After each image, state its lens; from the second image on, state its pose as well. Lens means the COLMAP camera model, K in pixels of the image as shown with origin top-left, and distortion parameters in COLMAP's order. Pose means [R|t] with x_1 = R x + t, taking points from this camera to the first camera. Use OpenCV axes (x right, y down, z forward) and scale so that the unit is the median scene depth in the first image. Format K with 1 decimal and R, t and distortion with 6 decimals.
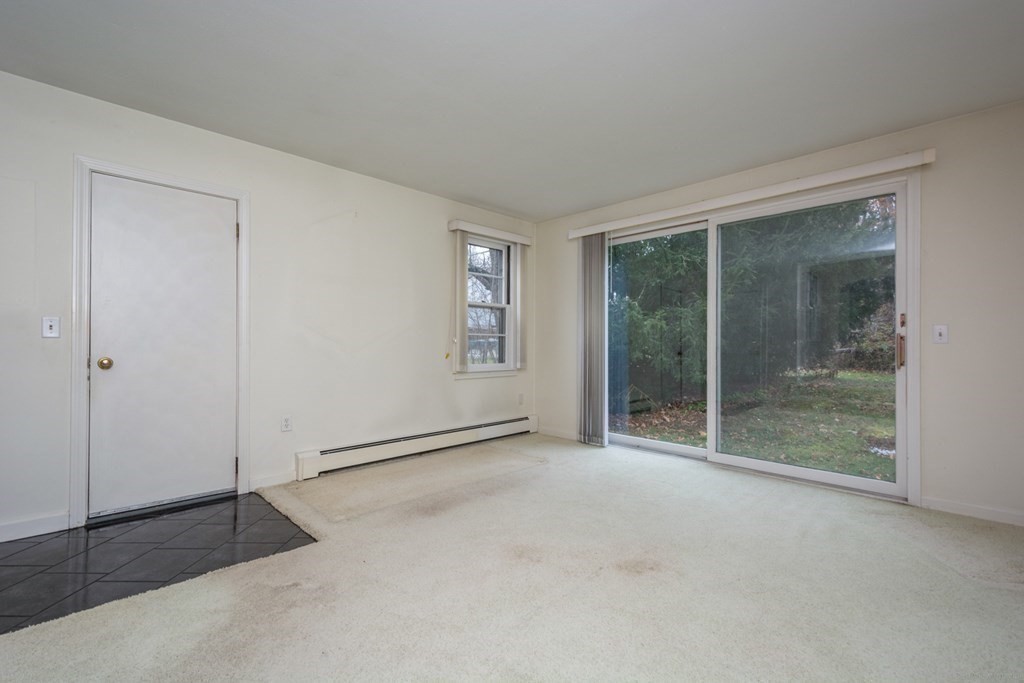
lens RADIAL K [[443.5, 0, 512.7], [0, 443.5, 338.9], [0, 0, 1]] dist [0.008727, -0.001420]
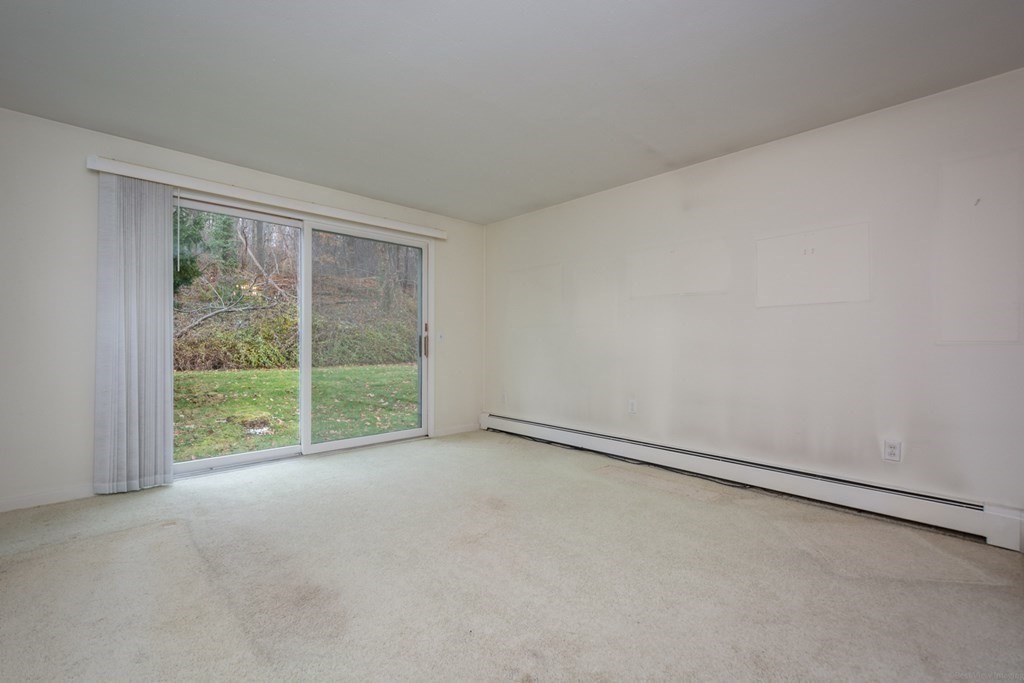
lens RADIAL K [[443.5, 0, 486.8], [0, 443.5, 346.5], [0, 0, 1]] dist [0.008727, -0.001420]
pose [[0.053319, -0.008602, 0.998540, -0.465594], [-0.013861, 0.999860, 0.009354, 0.005836], [-0.998481, -0.014339, 0.053192, 0.431764]]
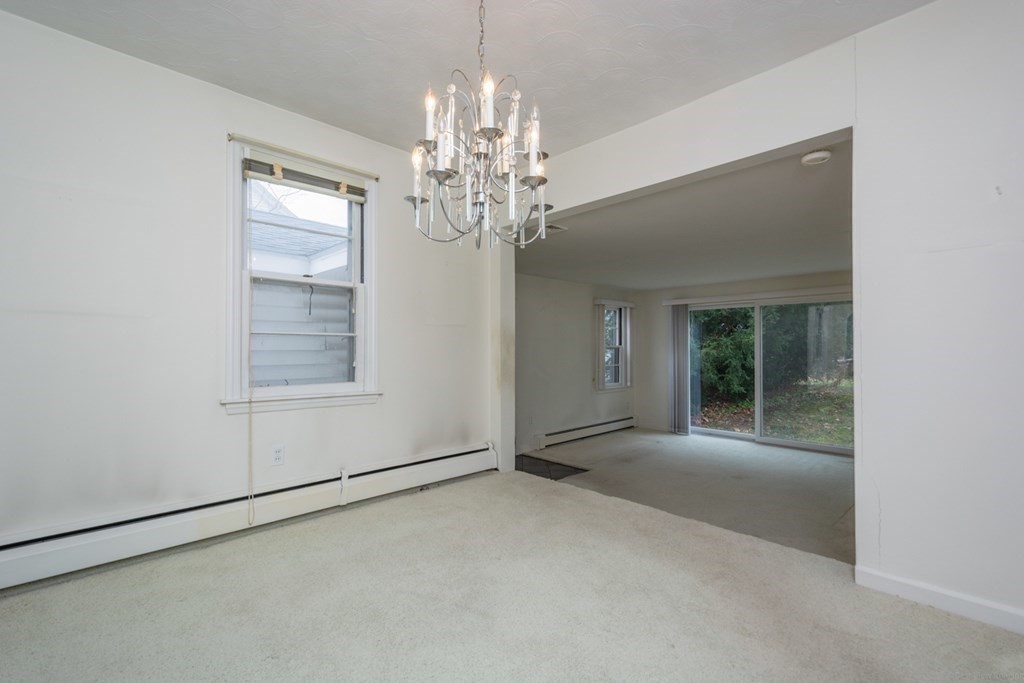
lens RADIAL K [[443.5, 0, 510.4], [0, 443.5, 343.5], [0, 0, 1]] dist [0.008727, -0.001420]
pose [[0.999766, -0.006509, -0.020644, -0.402753], [0.006531, 0.999978, 0.001009, -0.096645], [0.020637, -0.001144, 0.999786, -0.636340]]
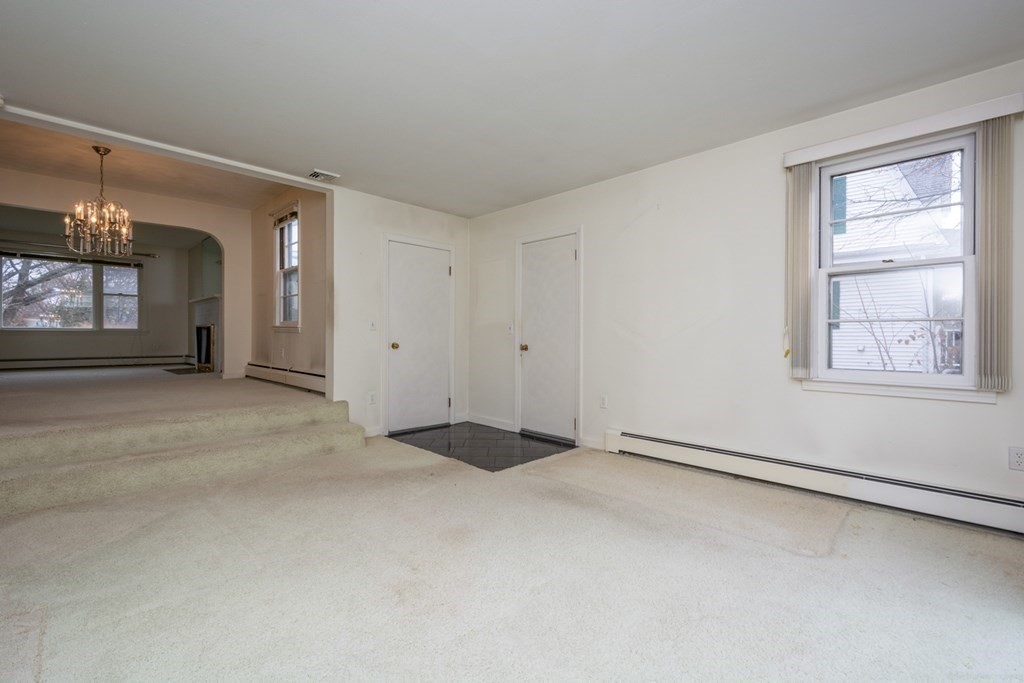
lens RADIAL K [[443.5, 0, 520.8], [0, 443.5, 336.4], [0, 0, 1]] dist [0.008727, -0.001420]
pose [[0.018283, -0.002403, -0.999830, 0.513924], [0.011813, 0.999928, -0.002188, 0.007213], [0.999763, -0.011771, 0.018310, 0.543512]]
